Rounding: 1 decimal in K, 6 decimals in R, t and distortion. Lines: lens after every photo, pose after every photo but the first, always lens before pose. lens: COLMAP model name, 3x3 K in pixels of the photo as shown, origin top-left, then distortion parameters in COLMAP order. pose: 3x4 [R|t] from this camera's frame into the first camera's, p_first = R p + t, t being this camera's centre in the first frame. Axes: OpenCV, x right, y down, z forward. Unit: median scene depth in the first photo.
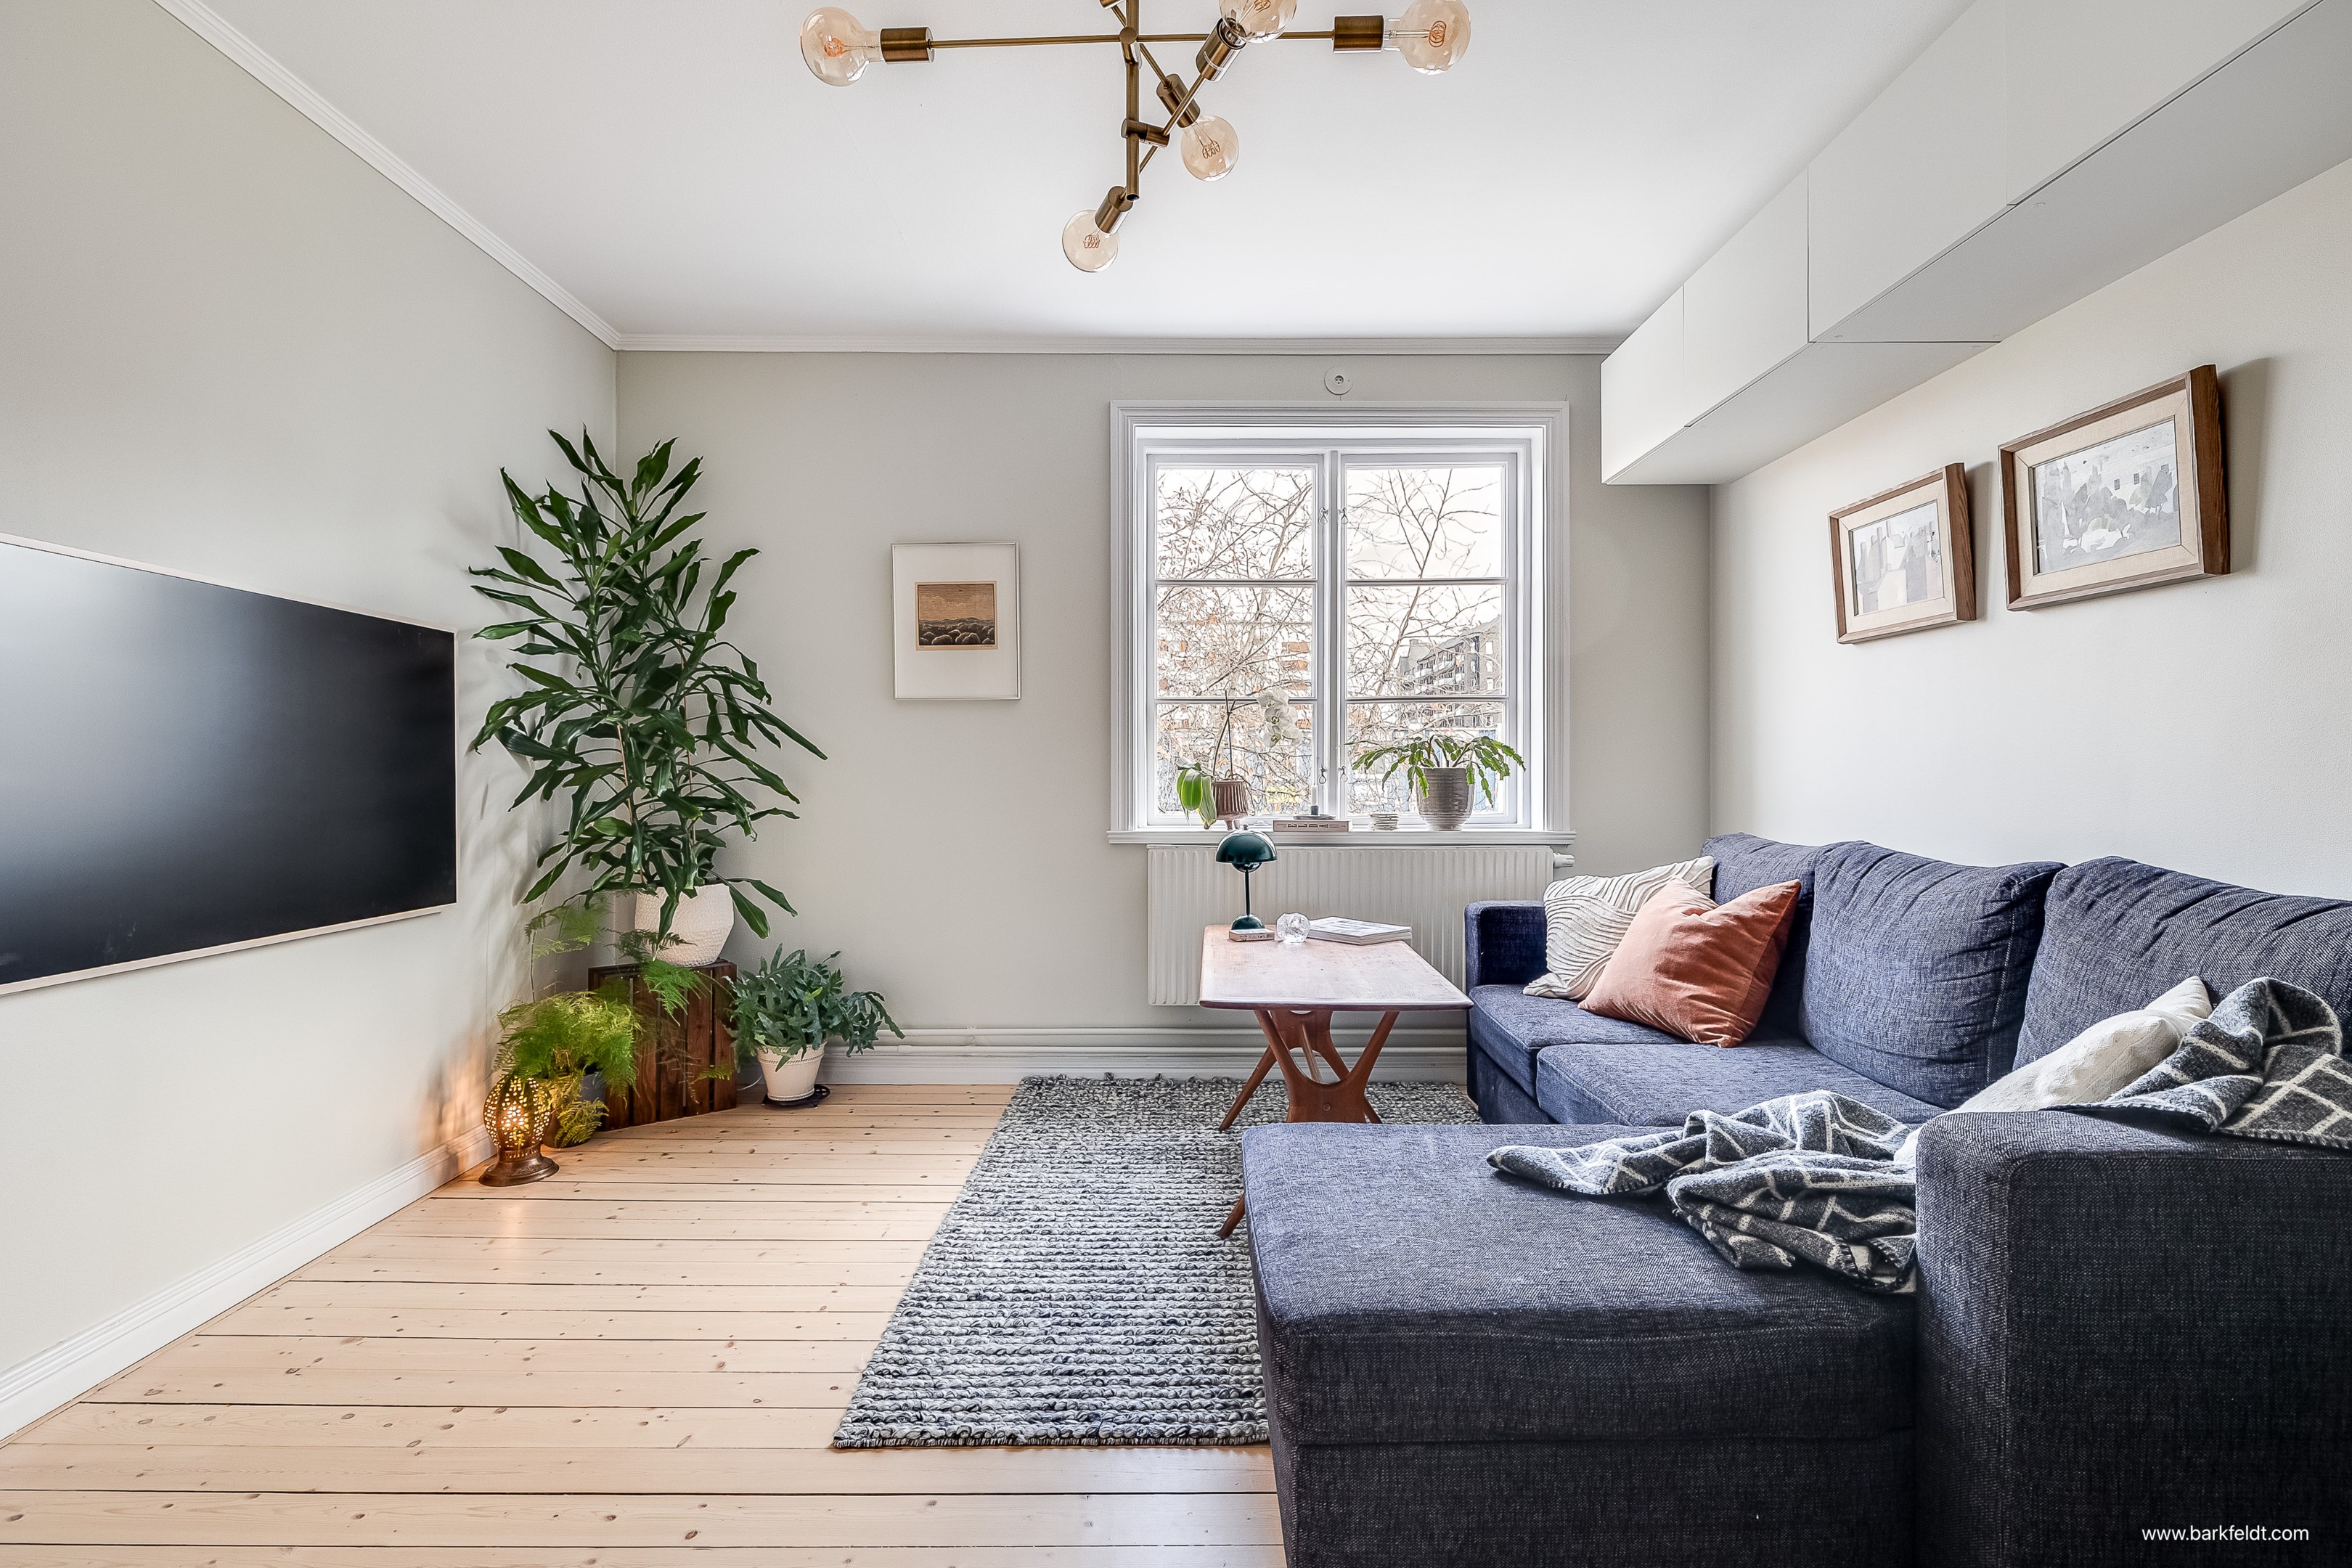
lens RADIAL K [[1147.4, 0, 1190.3], [0, 1147.4, 769.6], [0, 0, 1]] dist [-0.002787, 0.000774]
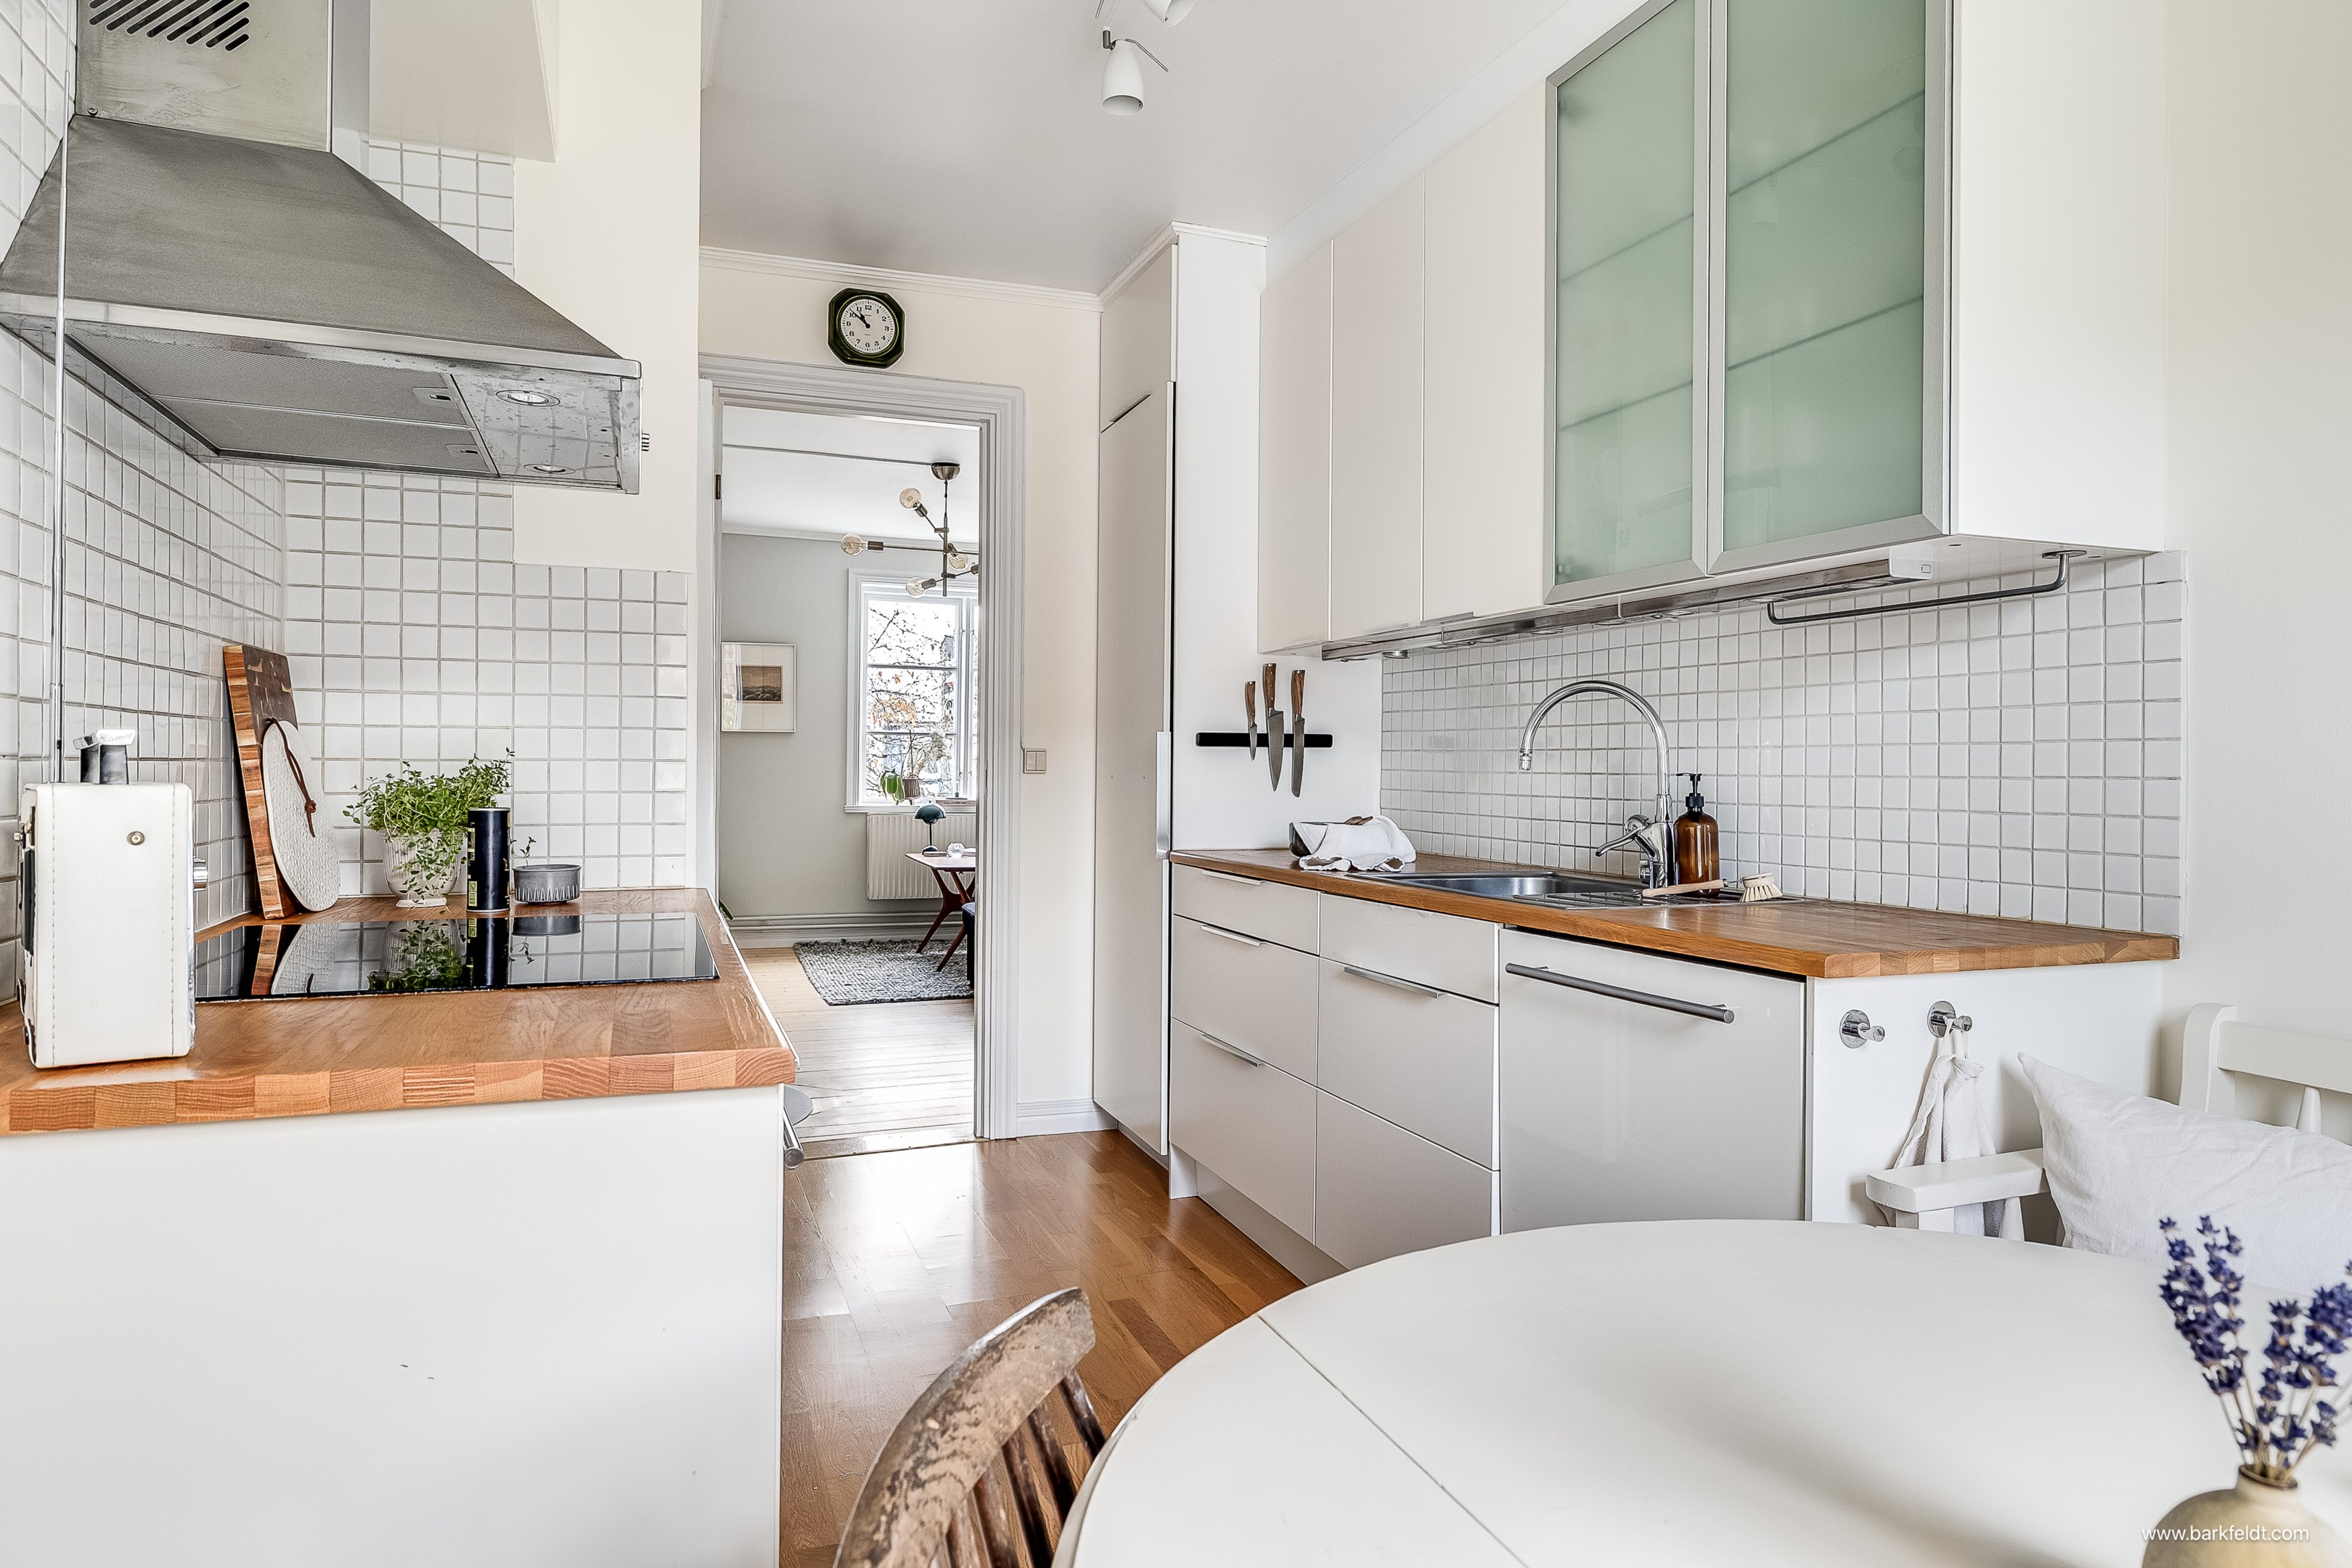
lens RADIAL K [[1358.8, 0, 1160.1], [0, 1358.8, 768.5], [0, 0, 1]] dist [0.011866, -0.013543]
pose [[0.938919, 0.010908, 0.343966, -0.414664], [-0.011179, 0.999937, -0.001198, -0.009568], [-0.343958, -0.002720, 0.938981, -1.436001]]
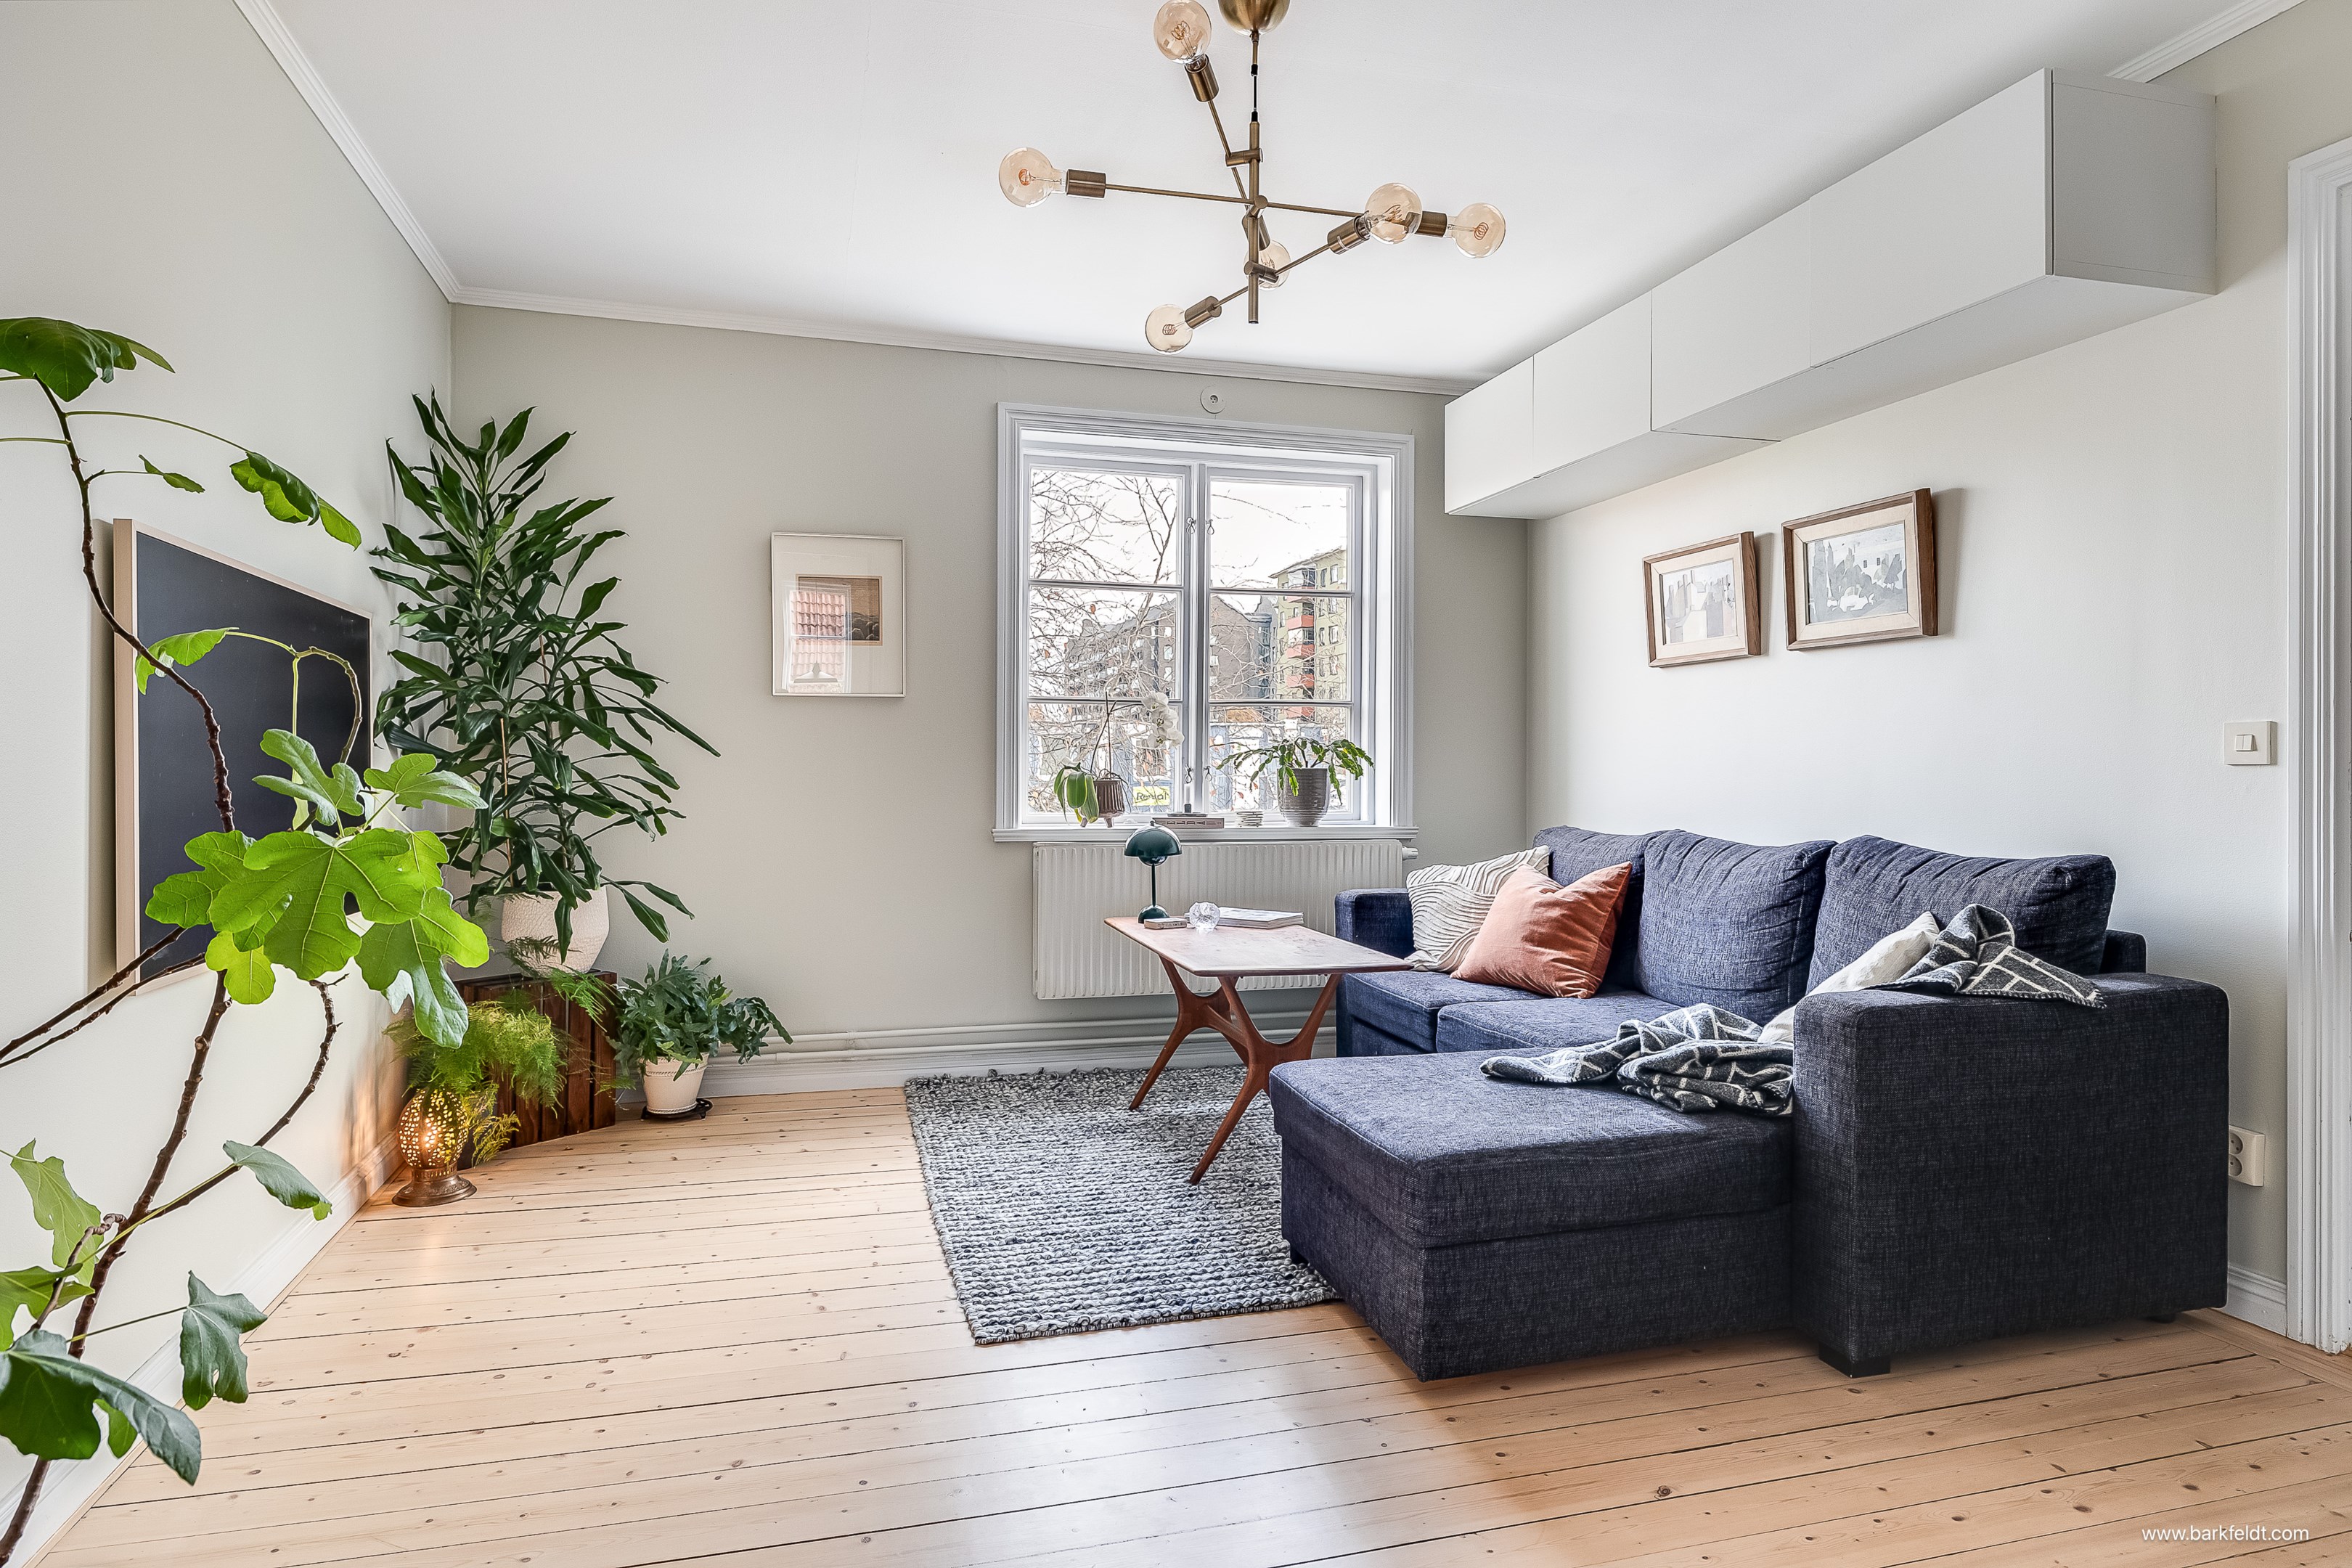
lens RADIAL K [[1358.8, 0, 1188.2], [0, 1358.8, 768.0], [0, 0, 1]] dist [0.011866, -0.013543]
pose [[0.961185, 0.005083, 0.275857, -0.285603], [-0.005106, 0.999987, -0.000637, -0.000386], [-0.275856, -0.000796, 0.961199, -0.232916]]
